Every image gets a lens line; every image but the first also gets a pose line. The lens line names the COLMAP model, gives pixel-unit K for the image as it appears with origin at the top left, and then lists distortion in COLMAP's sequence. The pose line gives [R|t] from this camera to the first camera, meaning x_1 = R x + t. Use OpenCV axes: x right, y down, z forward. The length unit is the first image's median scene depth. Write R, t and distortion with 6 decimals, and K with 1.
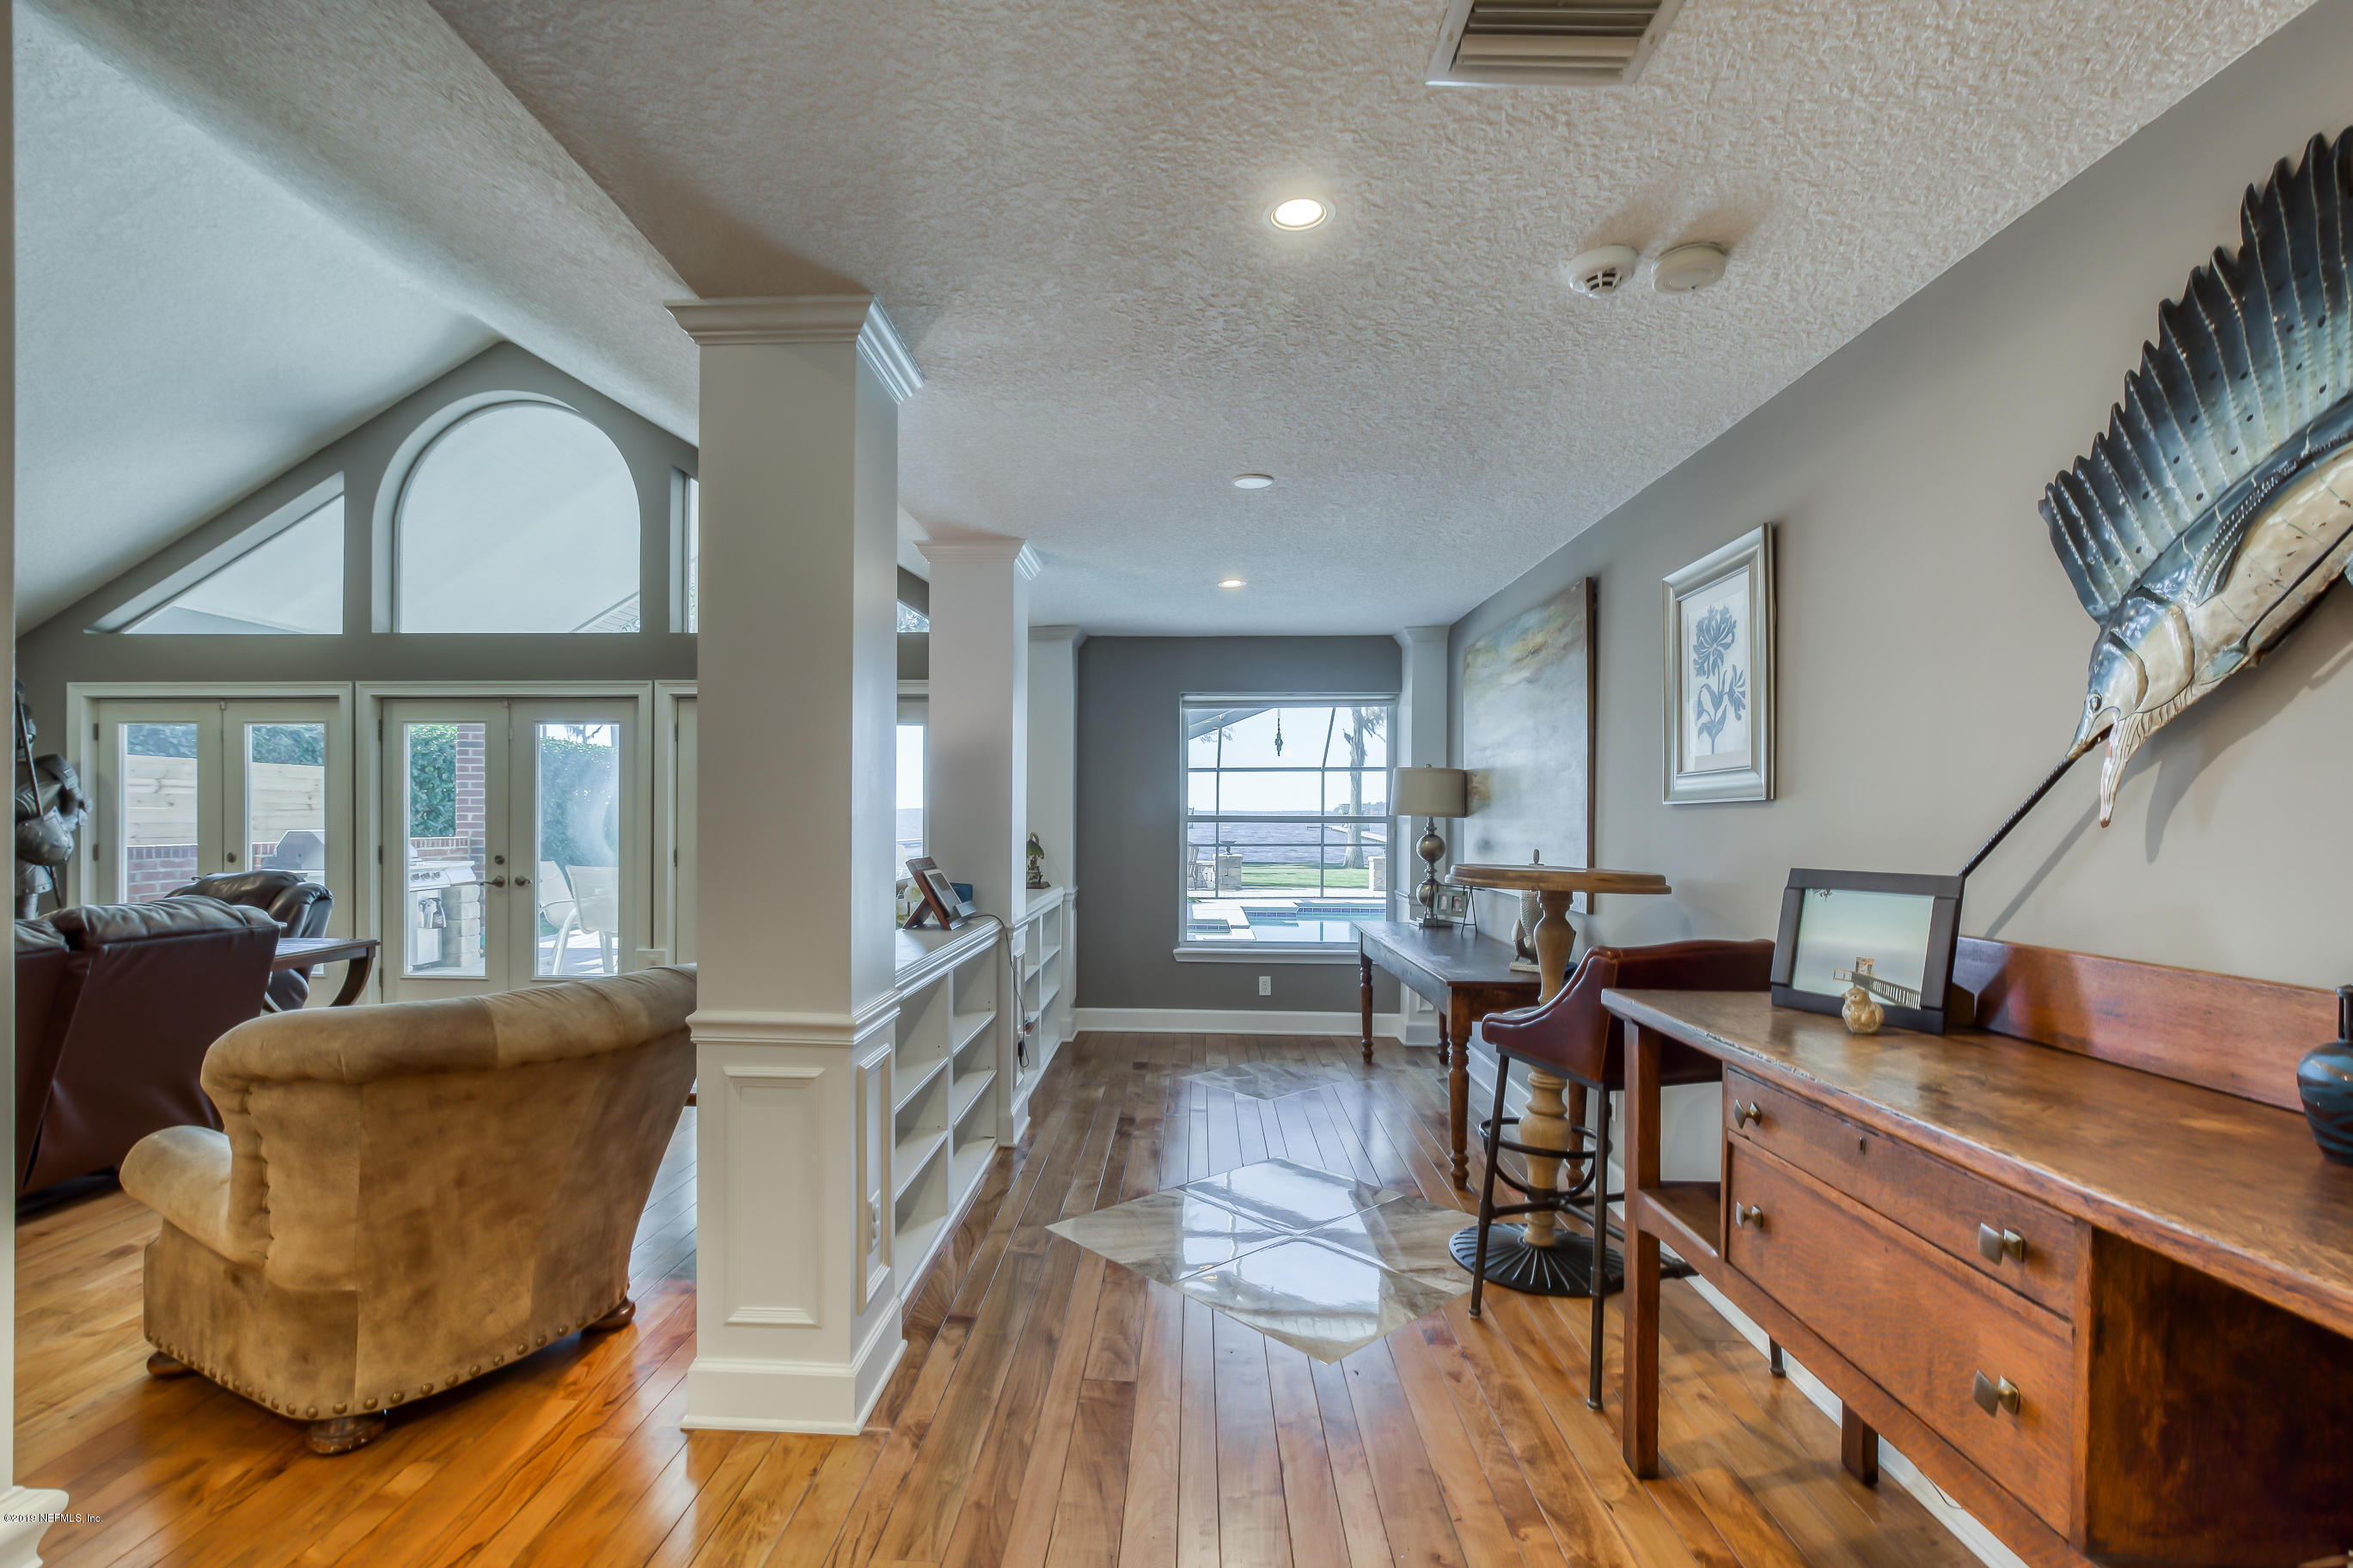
lens RADIAL K [[1082.5, 0, 1133.6], [0, 1082.5, 813.3], [0, 0, 1]] dist [-0.011679, 0.001497]
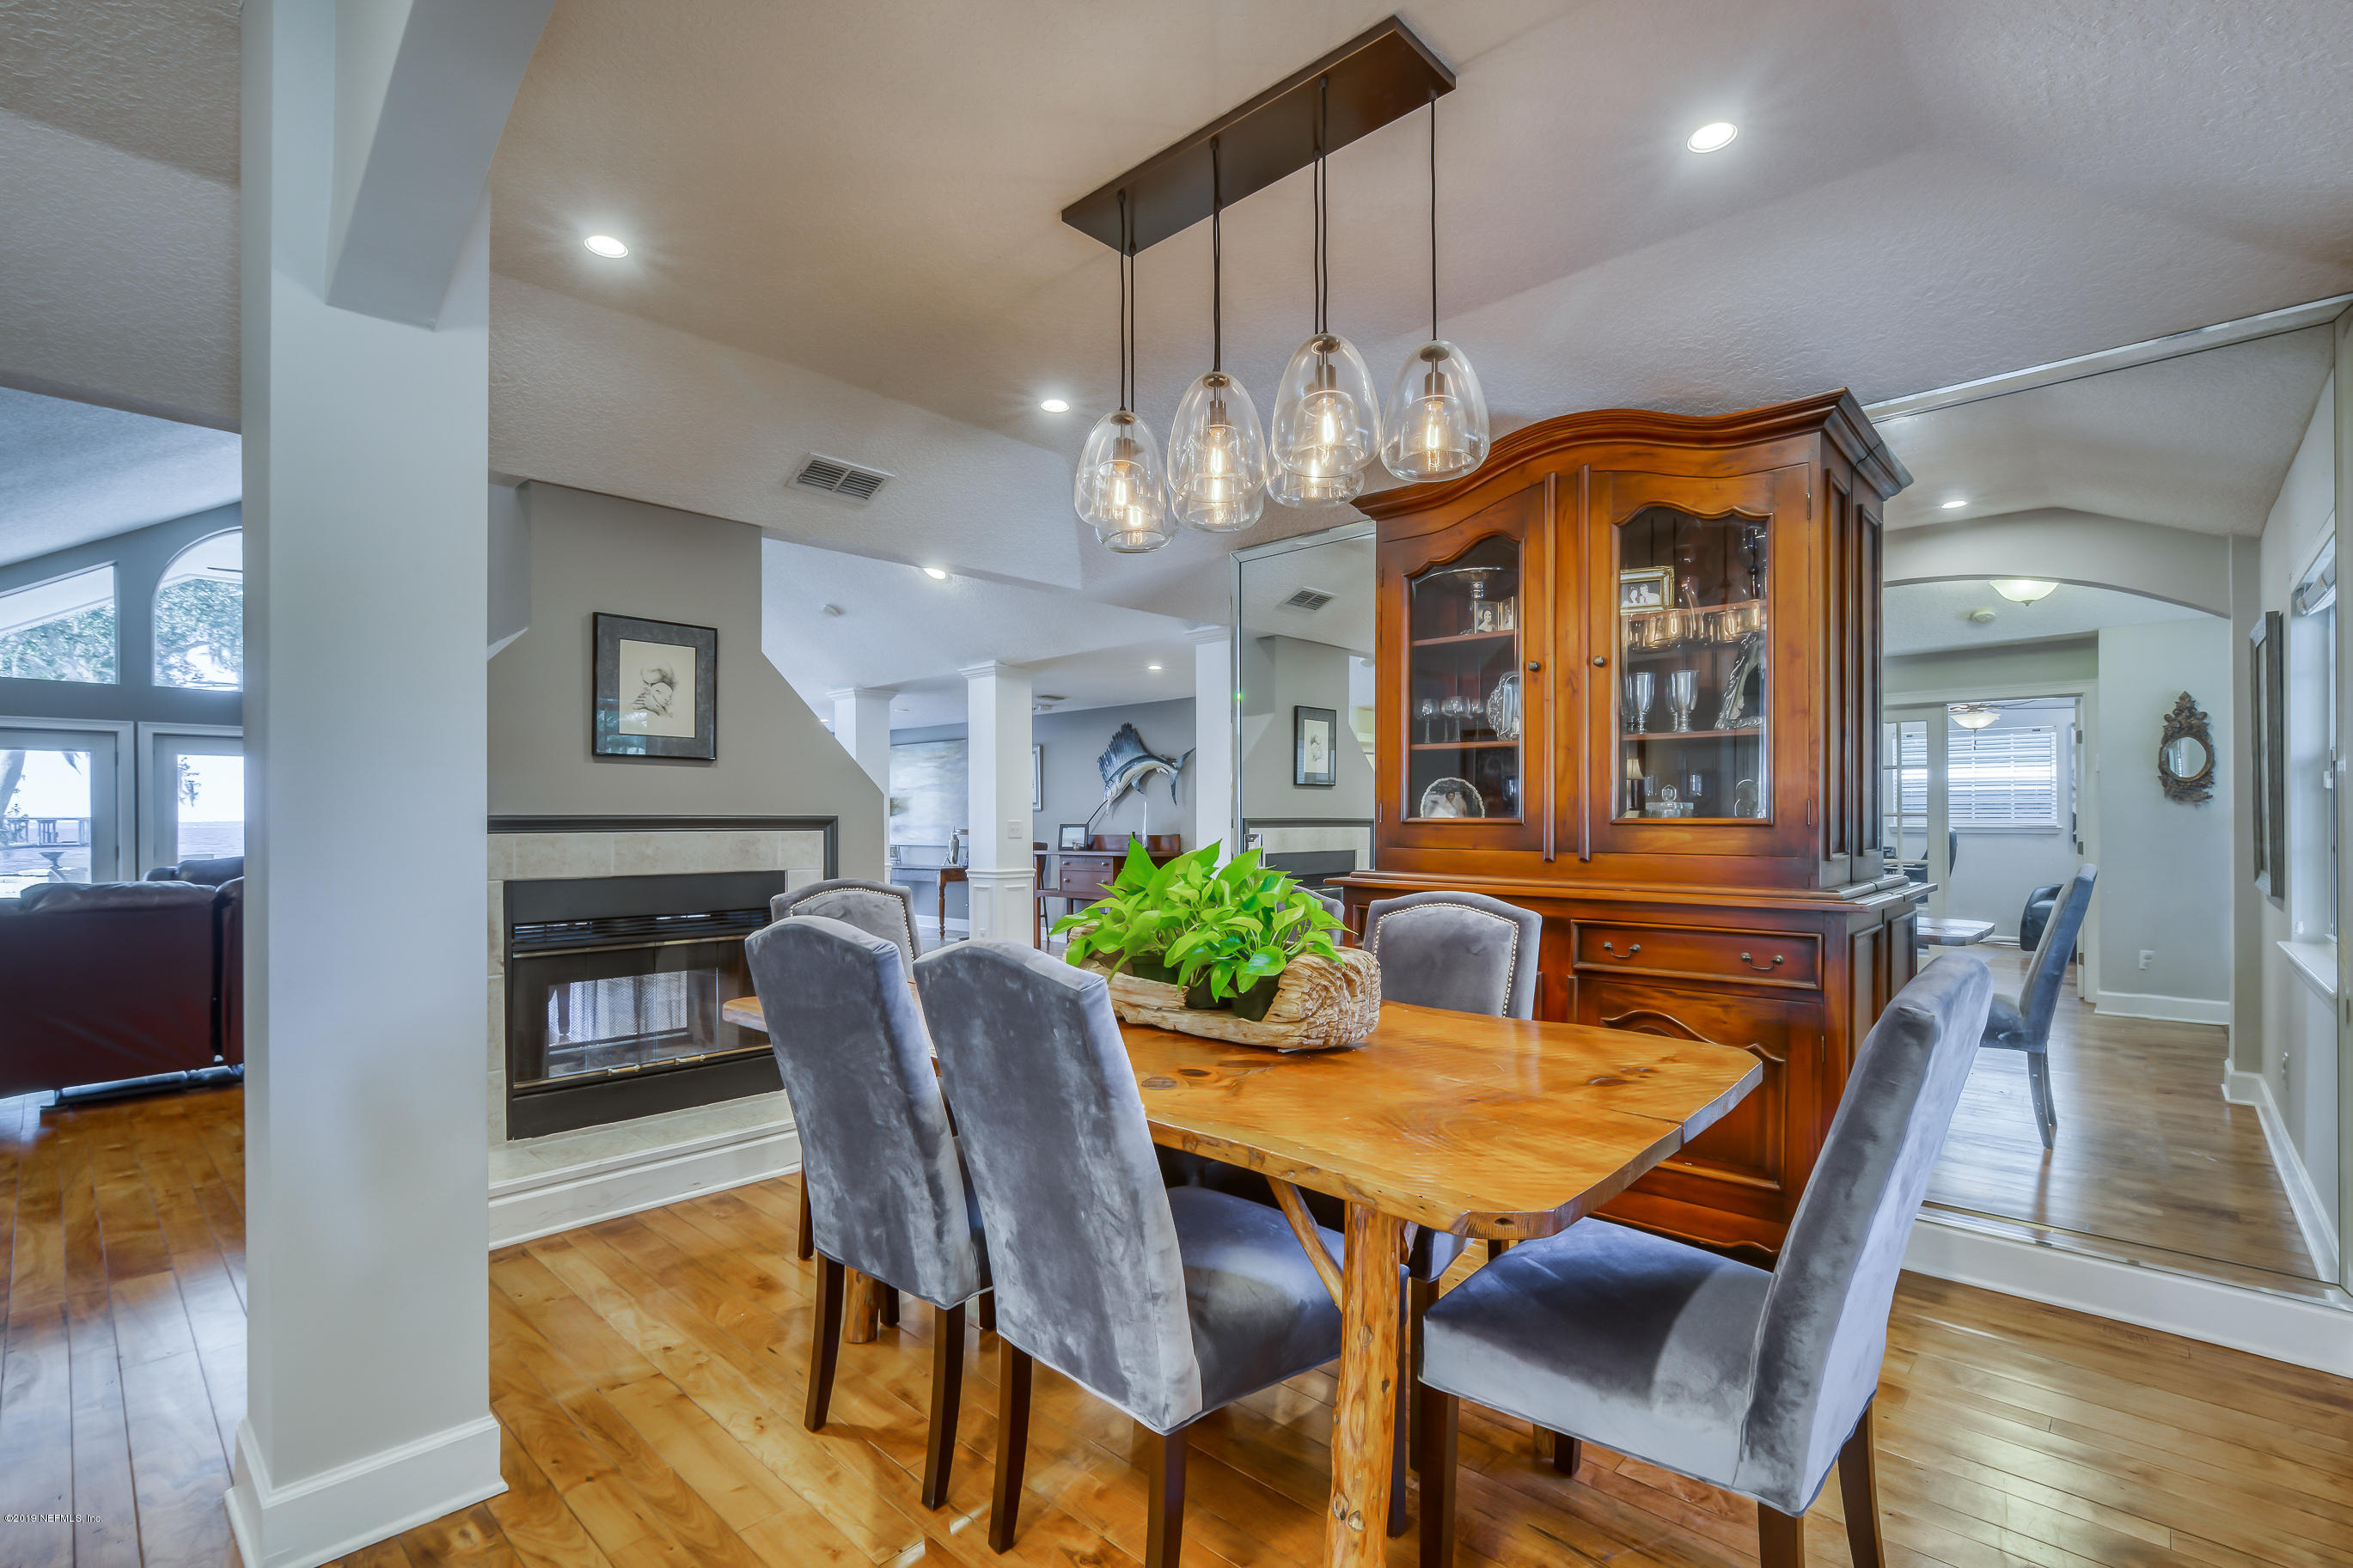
lens RADIAL K [[1082.5, 0, 1169.5], [0, 1082.5, 802.2], [0, 0, 1]] dist [-0.011679, 0.001497]
pose [[0.642226, -0.001243, 0.766514, -3.395278], [0.006510, 0.999971, -0.003832, -0.033989], [-0.766488, 0.007451, 0.642216, -3.066353]]
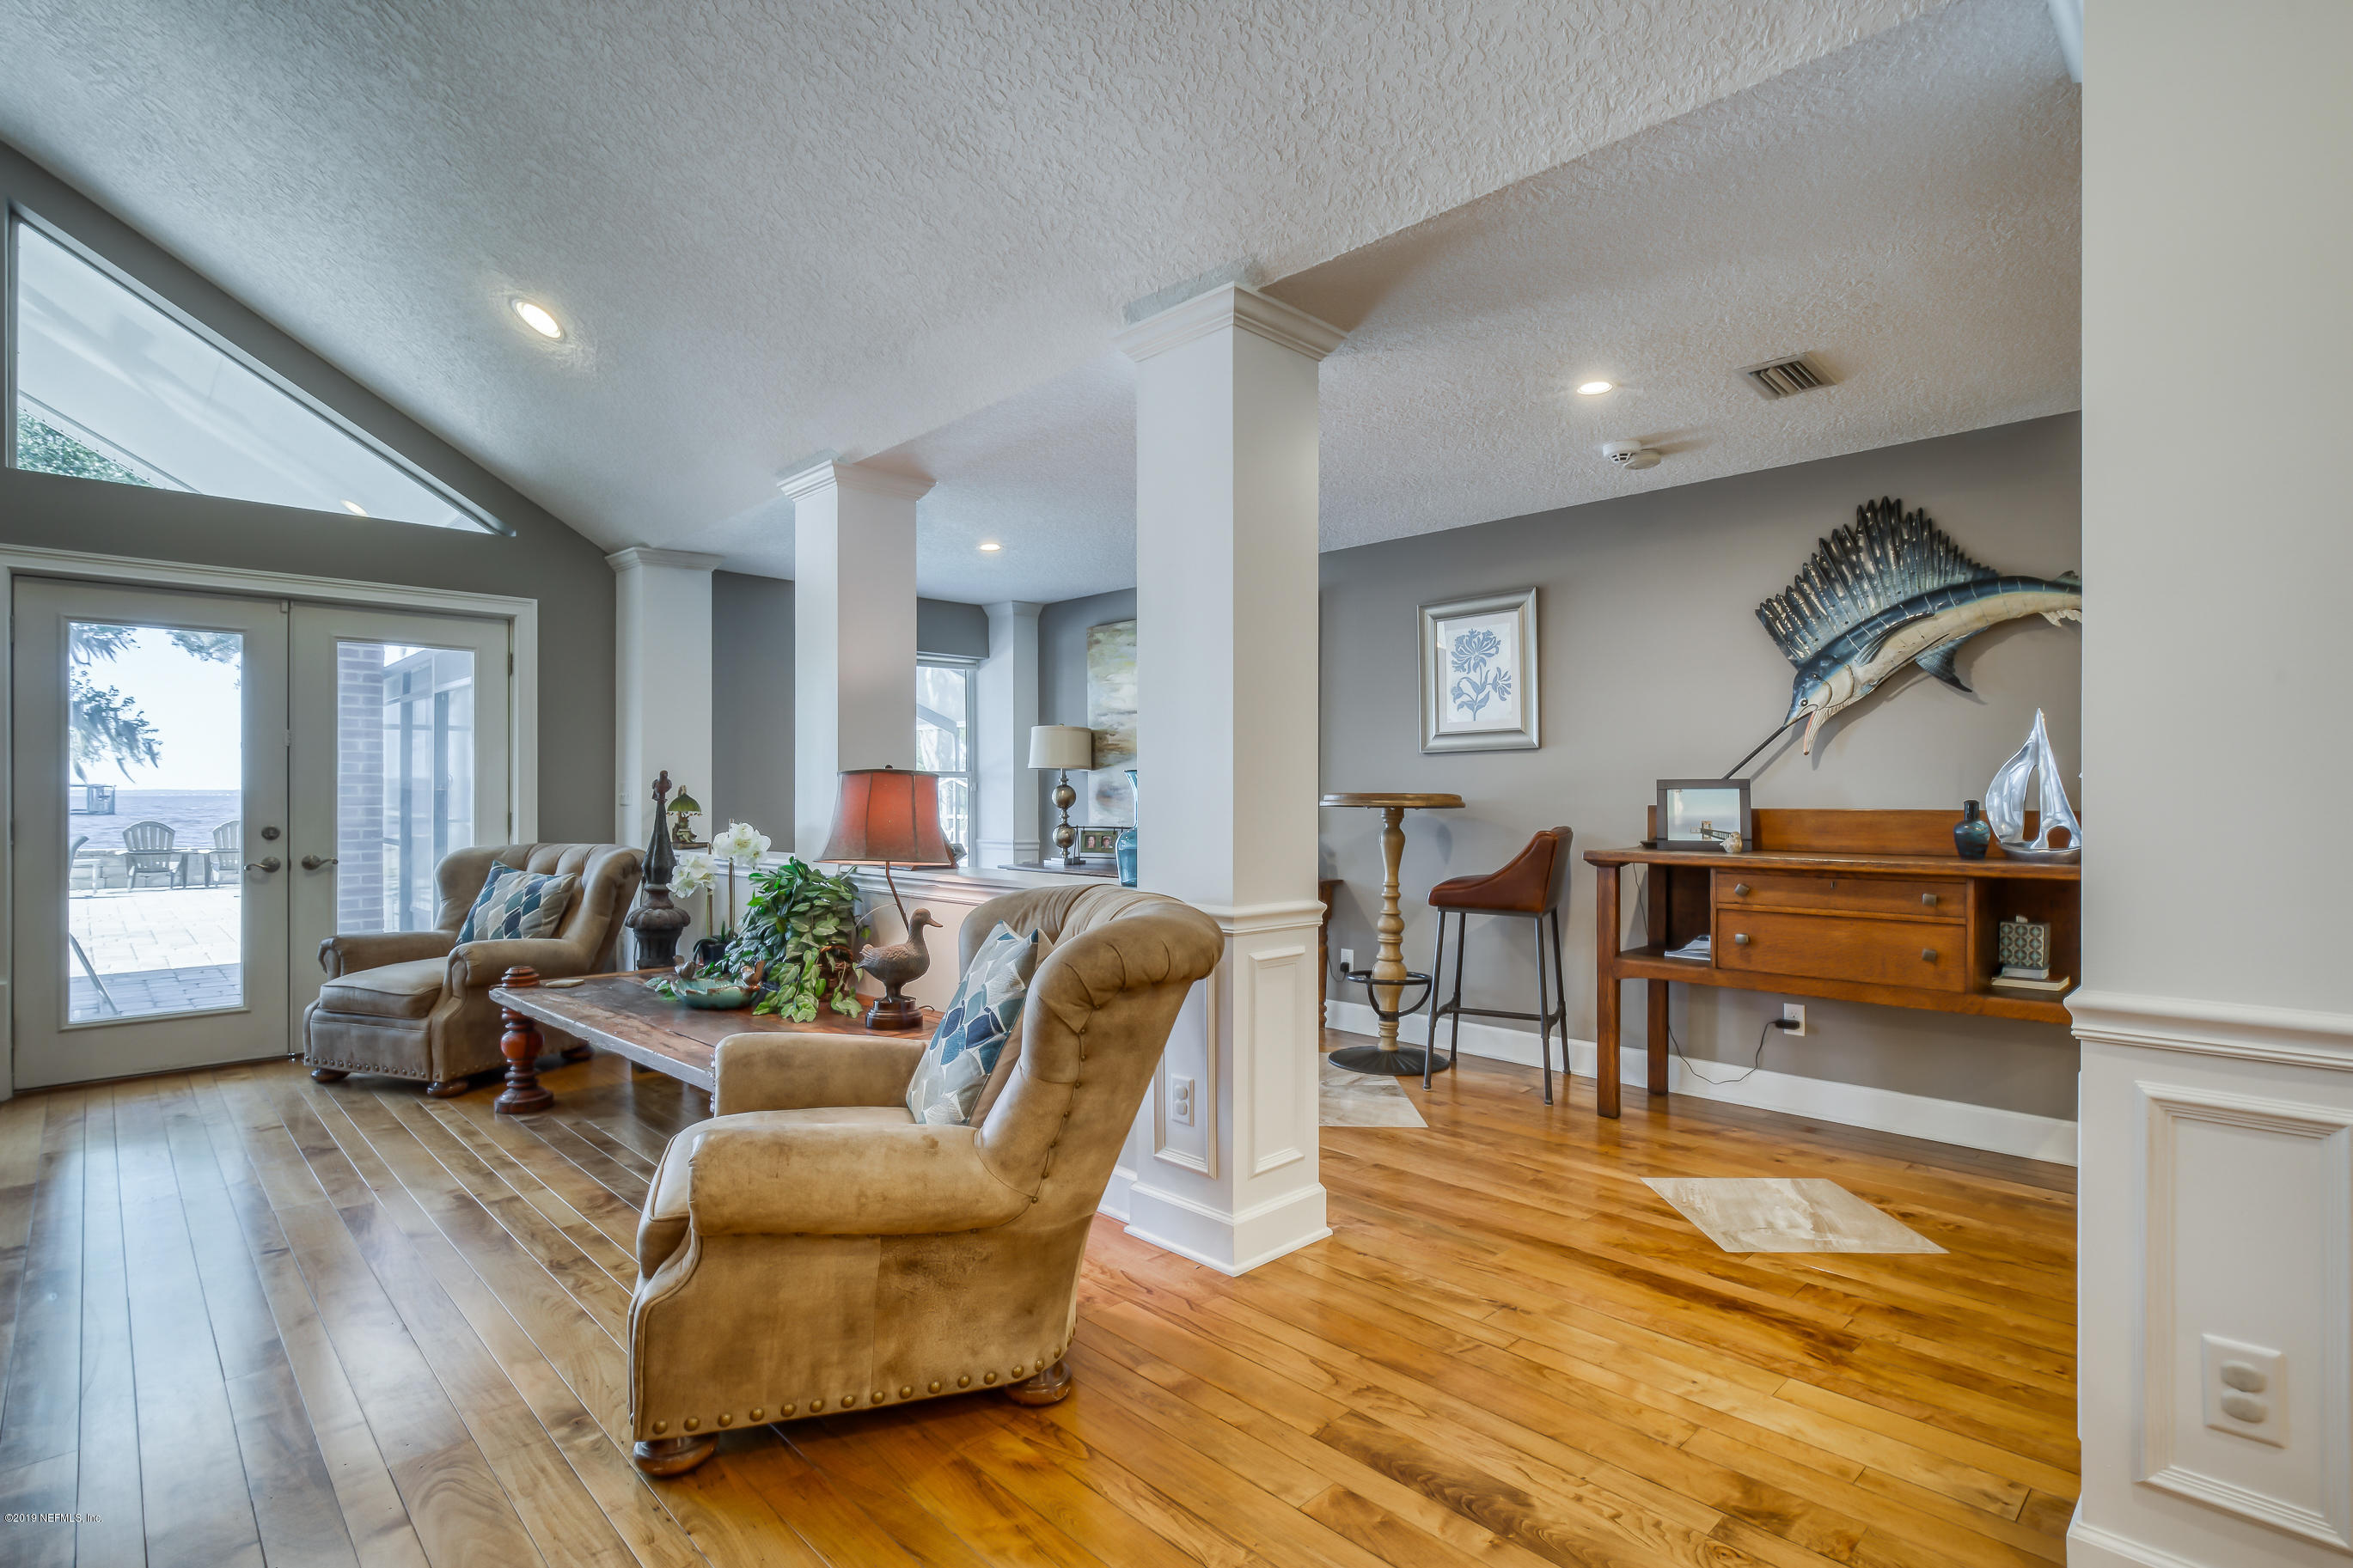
lens RADIAL K [[1138.1, 0, 1171.0], [0, 1138.1, 783.7], [0, 0, 1]] dist [0.006300, 0.000242]
pose [[0.677588, -0.001666, 0.735440, -1.670275], [0.004547, 0.999988, -0.001924, 0.065698], [-0.735427, 0.004648, 0.677588, 0.288156]]
